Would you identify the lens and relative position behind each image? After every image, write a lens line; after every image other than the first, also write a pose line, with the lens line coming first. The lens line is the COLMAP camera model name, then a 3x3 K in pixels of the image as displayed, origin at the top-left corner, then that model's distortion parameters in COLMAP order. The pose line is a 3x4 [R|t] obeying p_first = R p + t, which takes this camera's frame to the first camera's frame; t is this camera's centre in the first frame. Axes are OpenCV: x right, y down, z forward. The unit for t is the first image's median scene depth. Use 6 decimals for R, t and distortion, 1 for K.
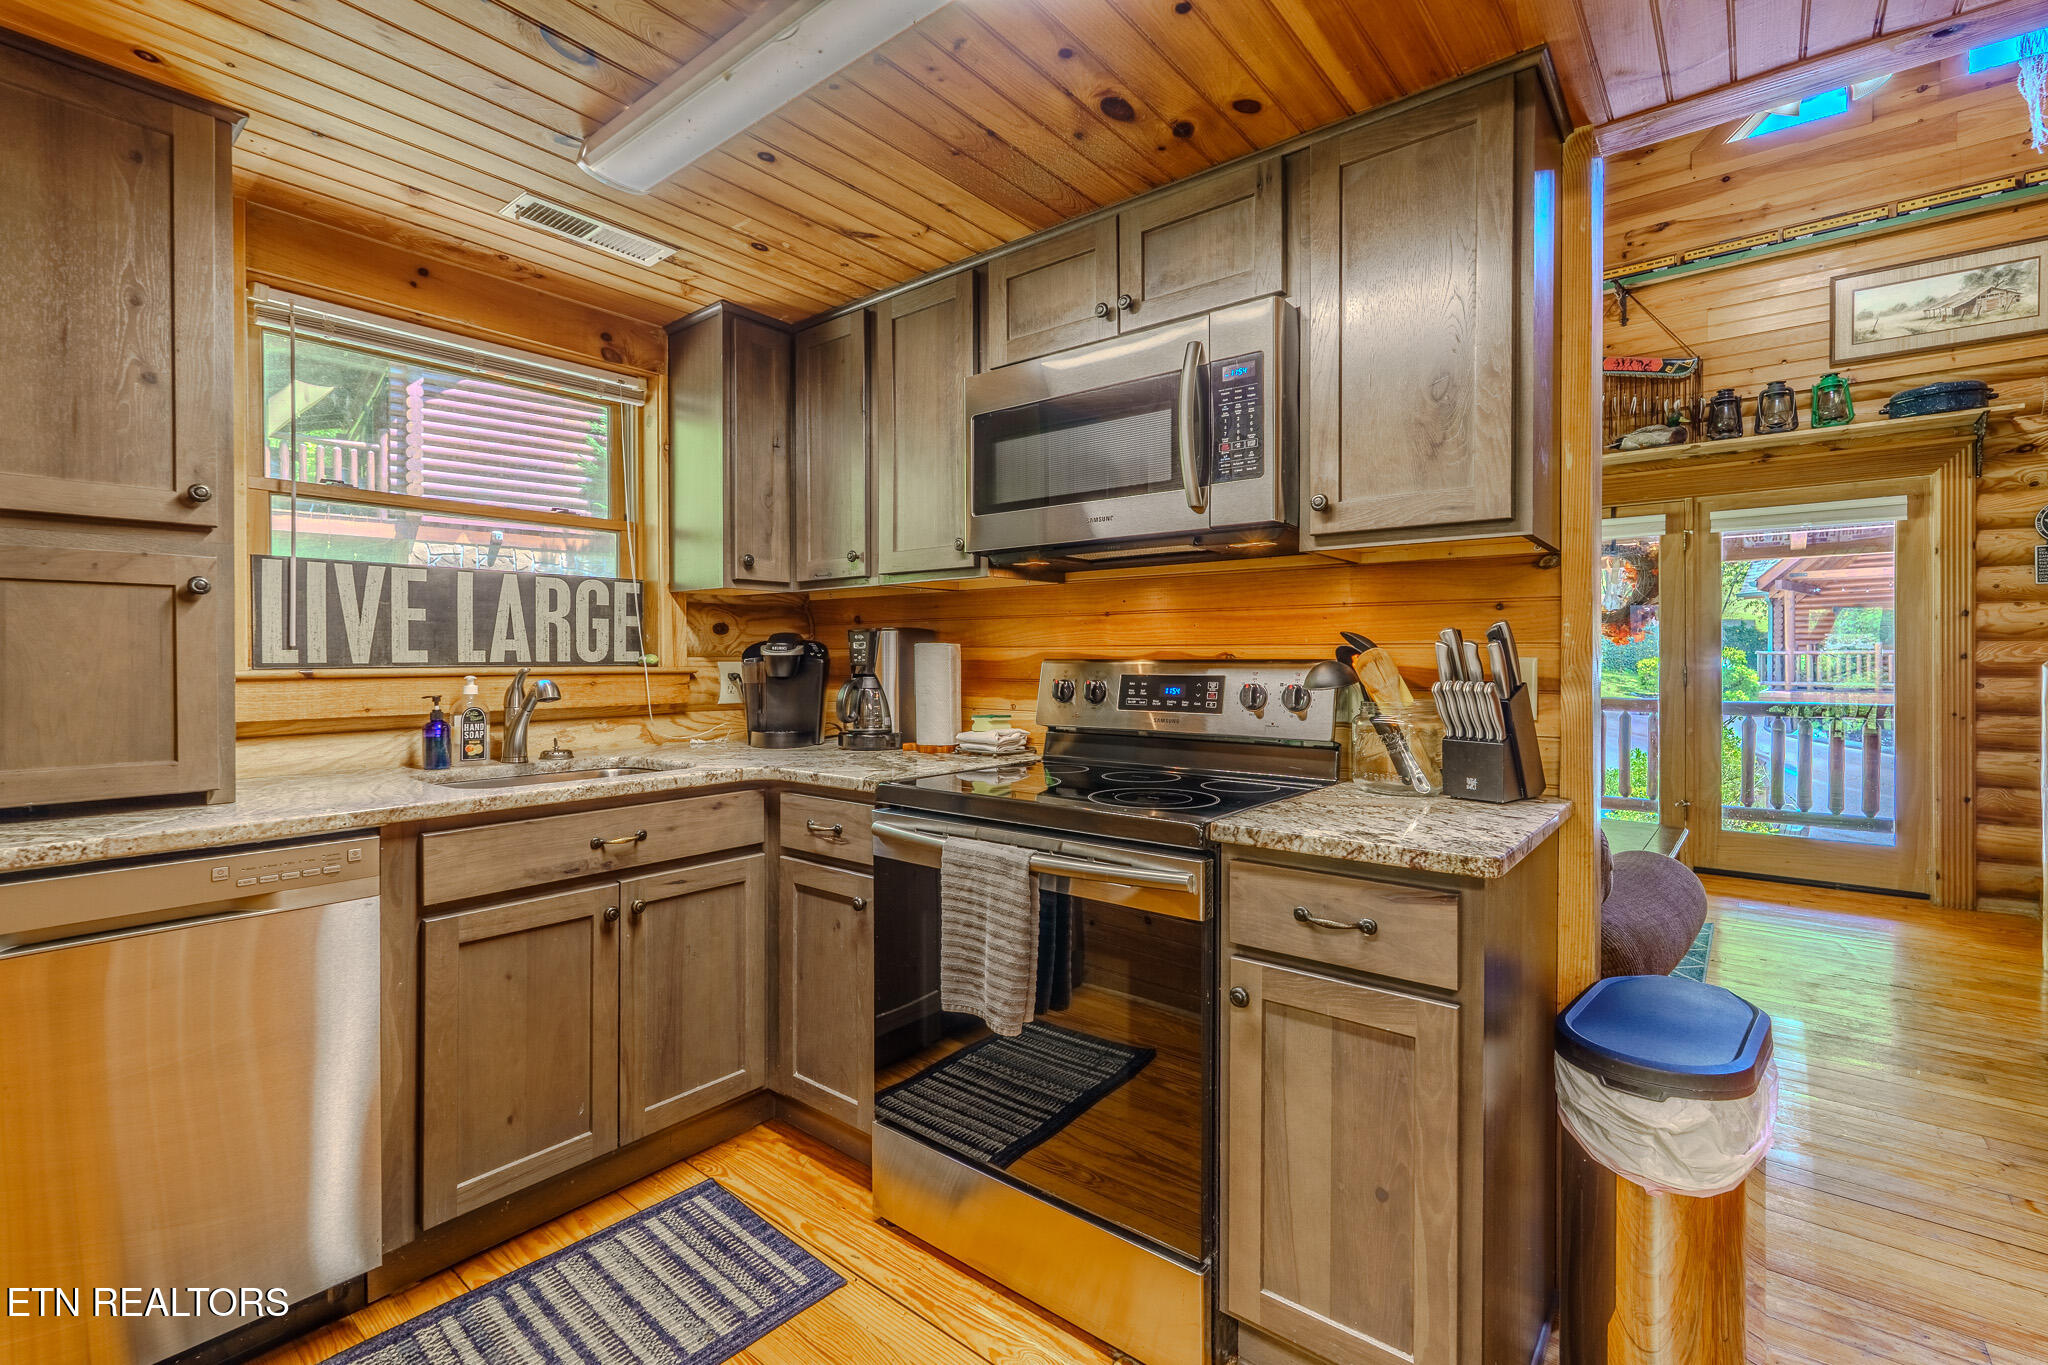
lens RADIAL K [[921.1, 0, 1046.1], [0, 921.1, 662.8], [0, 0, 1]] dist [0.002965, 0.000282]
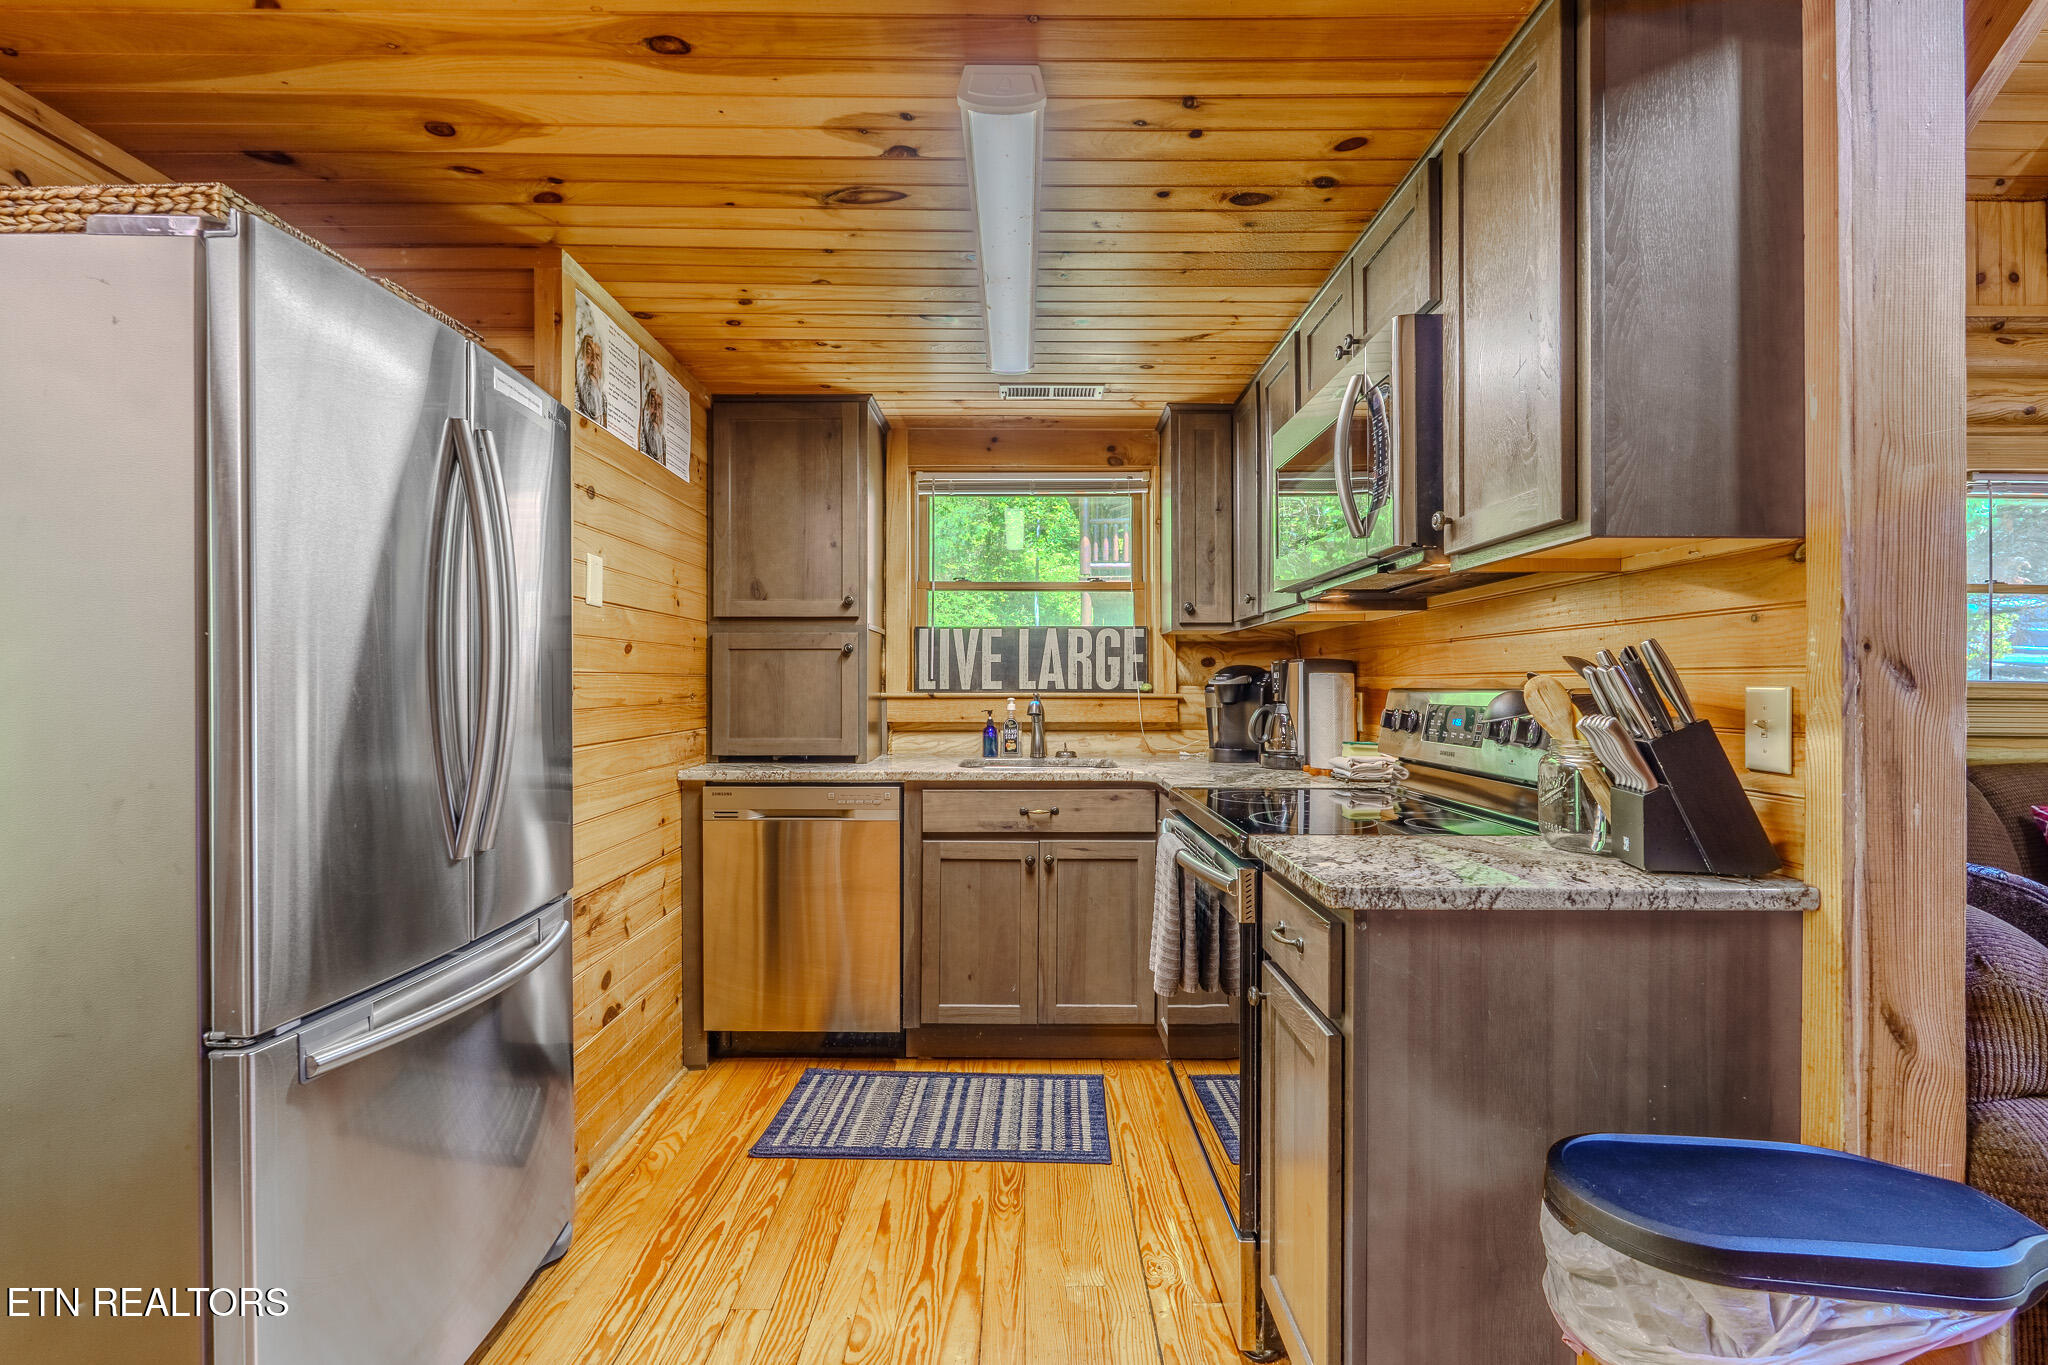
lens RADIAL K [[921.1, 0, 1002.6], [0, 921.1, 683.9], [0, 0, 1]] dist [0.002965, 0.000282]
pose [[0.610513, -0.000663, -0.792006, 0.623209], [-0.005362, 0.999973, -0.004971, -0.001607], [0.791988, 0.007281, 0.610493, 0.063962]]
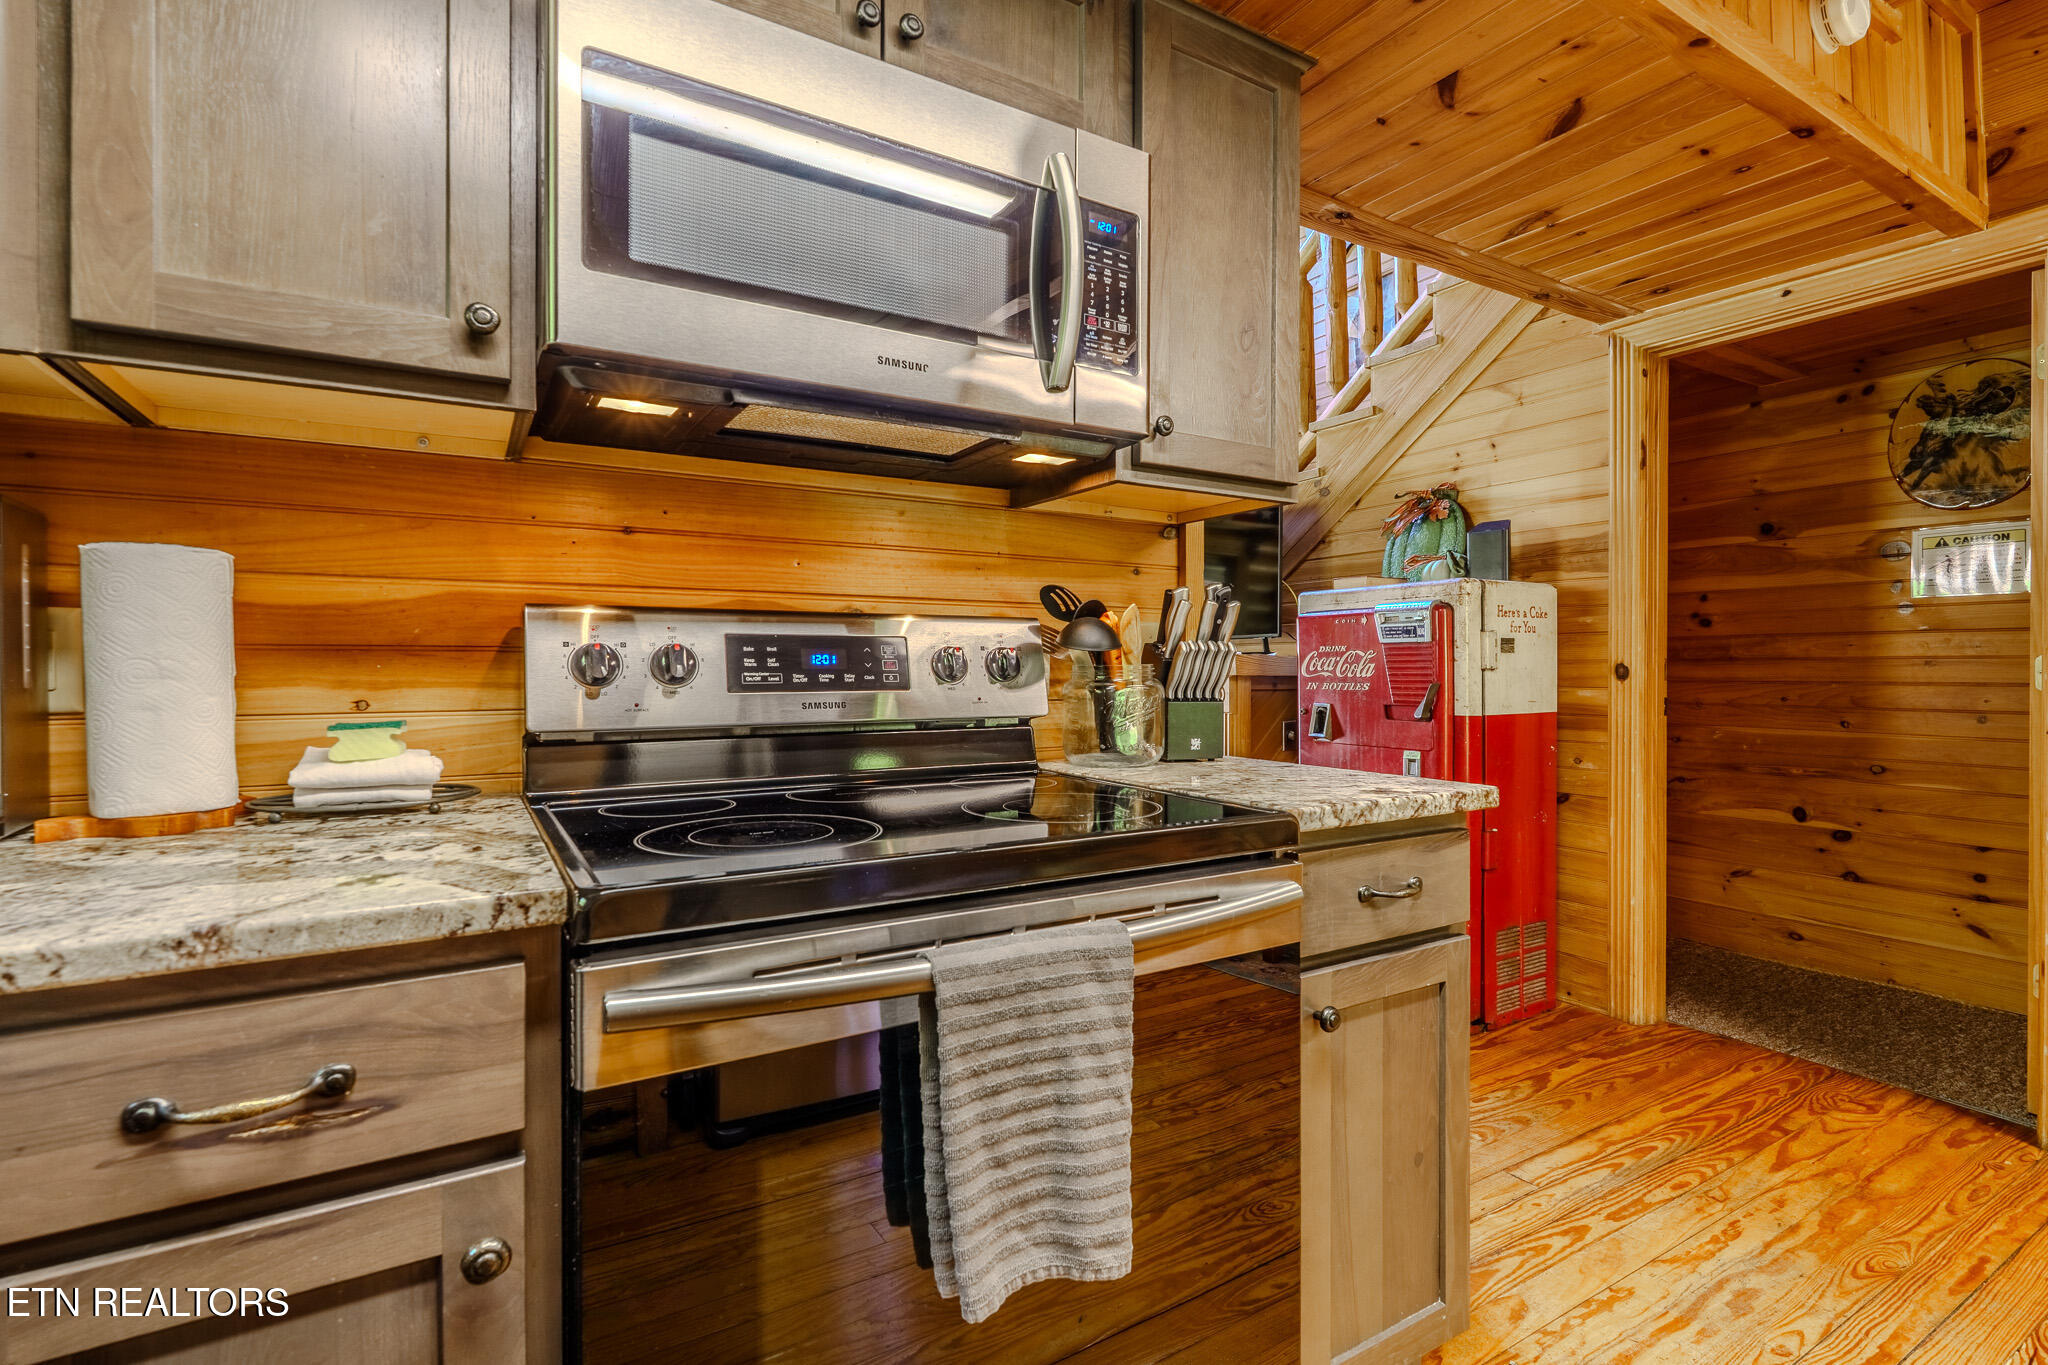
lens RADIAL K [[921.1, 0, 1013.7], [0, 921.1, 667.6], [0, 0, 1]] dist [0.002965, 0.000282]
pose [[0.366556, -0.001930, 0.930394, -0.440716], [0.004633, 0.999989, 0.000249, 0.038441], [-0.930384, 0.004219, 0.366561, 0.666479]]
